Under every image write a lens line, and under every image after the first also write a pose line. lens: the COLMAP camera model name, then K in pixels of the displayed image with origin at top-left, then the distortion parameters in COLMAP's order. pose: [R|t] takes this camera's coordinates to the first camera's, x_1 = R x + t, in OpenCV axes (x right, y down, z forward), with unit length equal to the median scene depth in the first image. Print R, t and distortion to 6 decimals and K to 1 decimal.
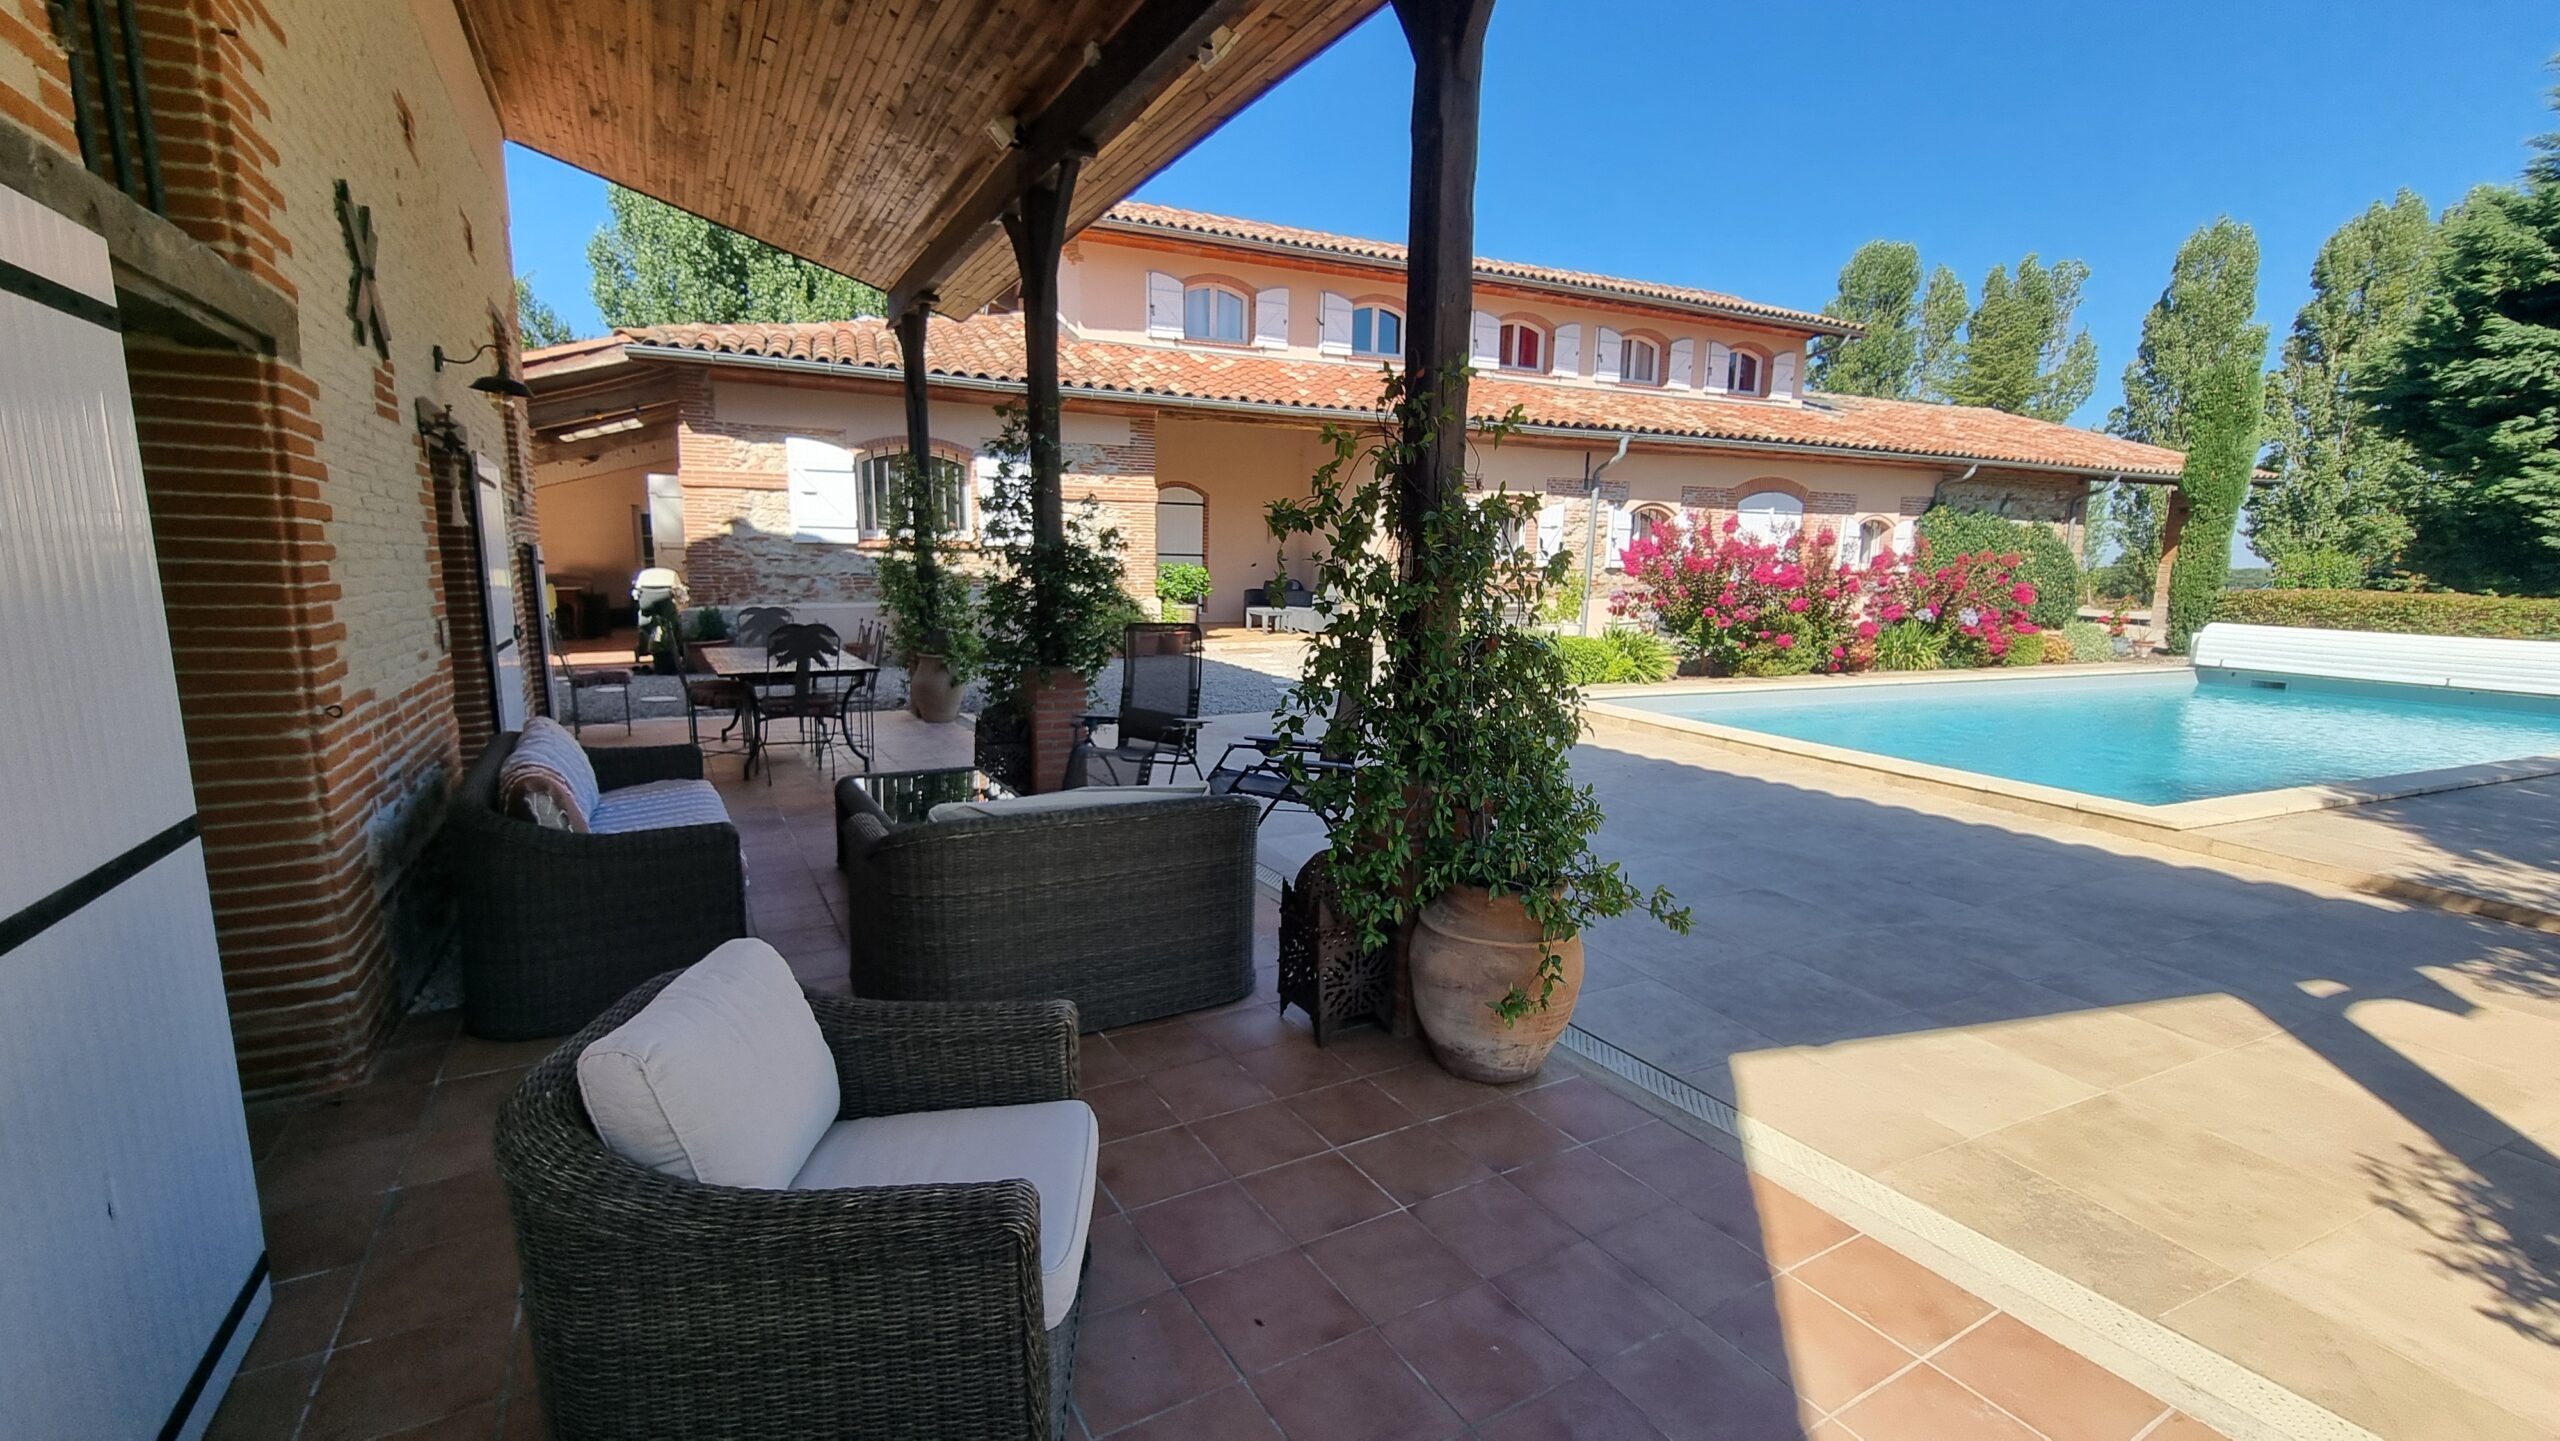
lens RADIAL K [[1035.5, 0, 1280.0], [0, 1035.5, 720.5], [0, 0, 1]] dist [-0.026545, 0.000075]
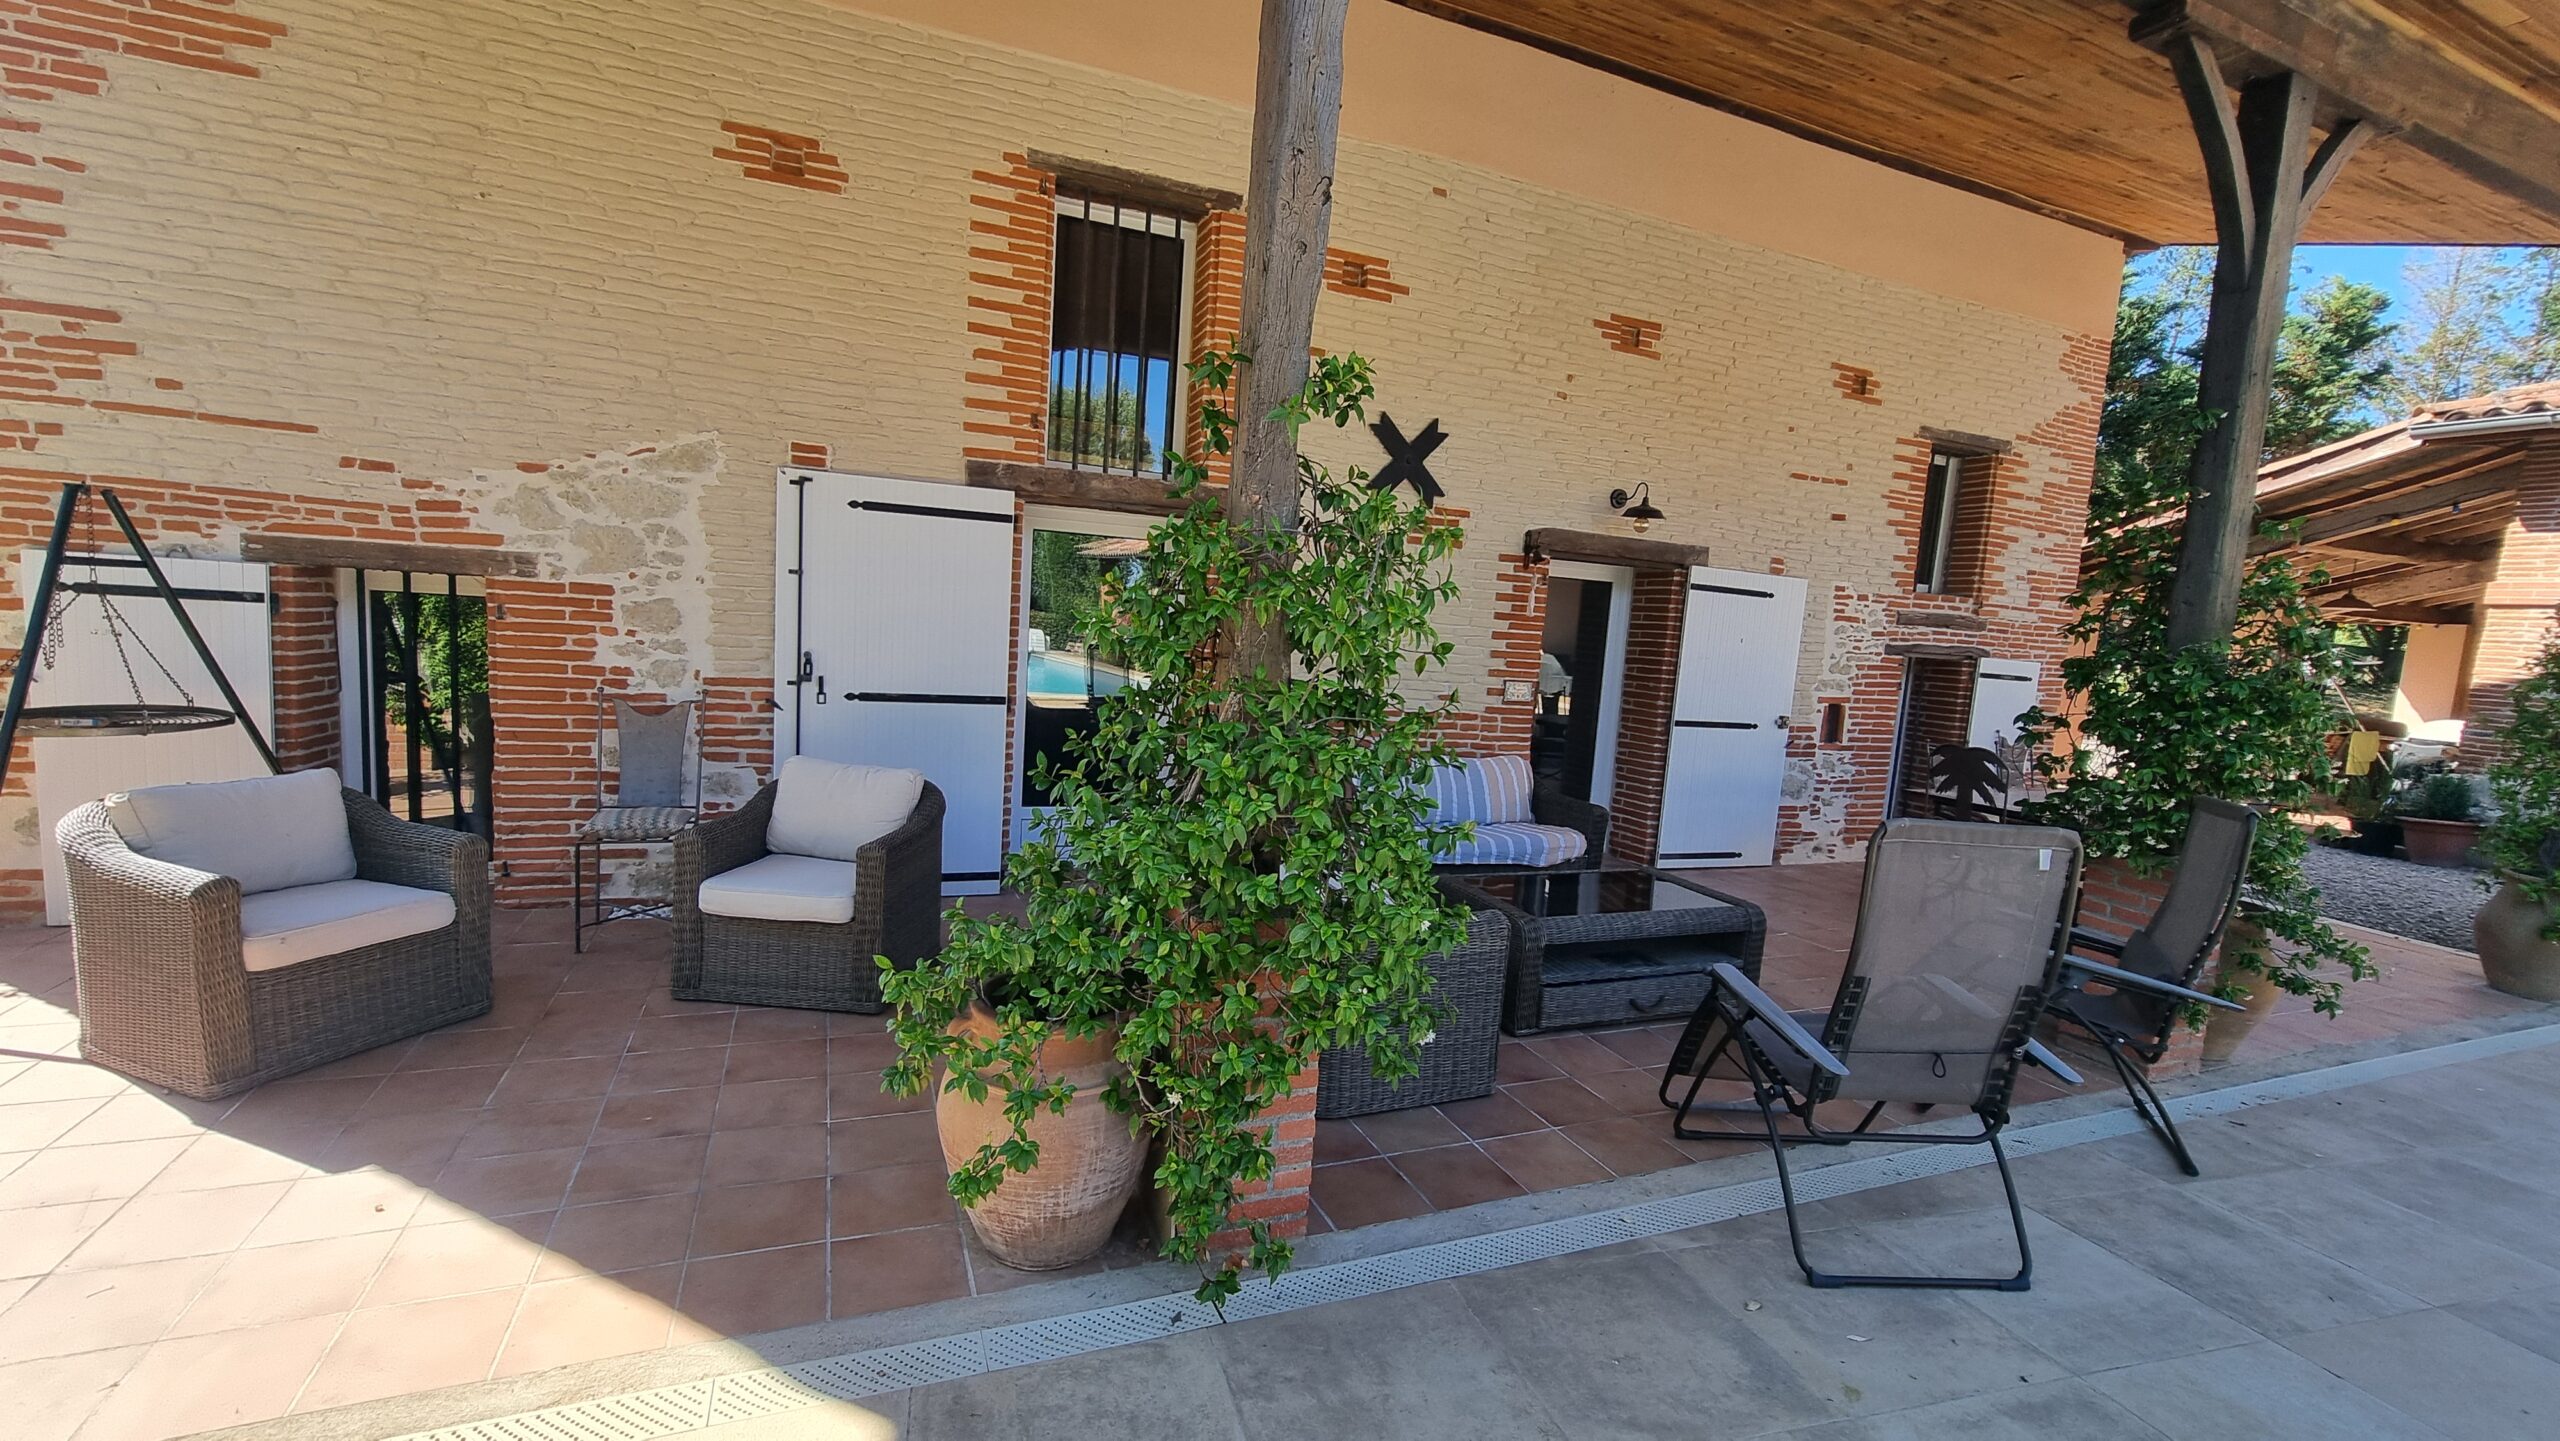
lens RADIAL K [[1035.5, 0, 1280.0], [0, 1035.5, 720.5], [0, 0, 1]] dist [-0.026545, 0.000075]
pose [[-0.141887, 0.082566, -0.986433, 0.238699], [-0.223129, 0.968202, 0.113134, -0.046054], [0.964407, 0.236154, -0.118953, 0.312615]]
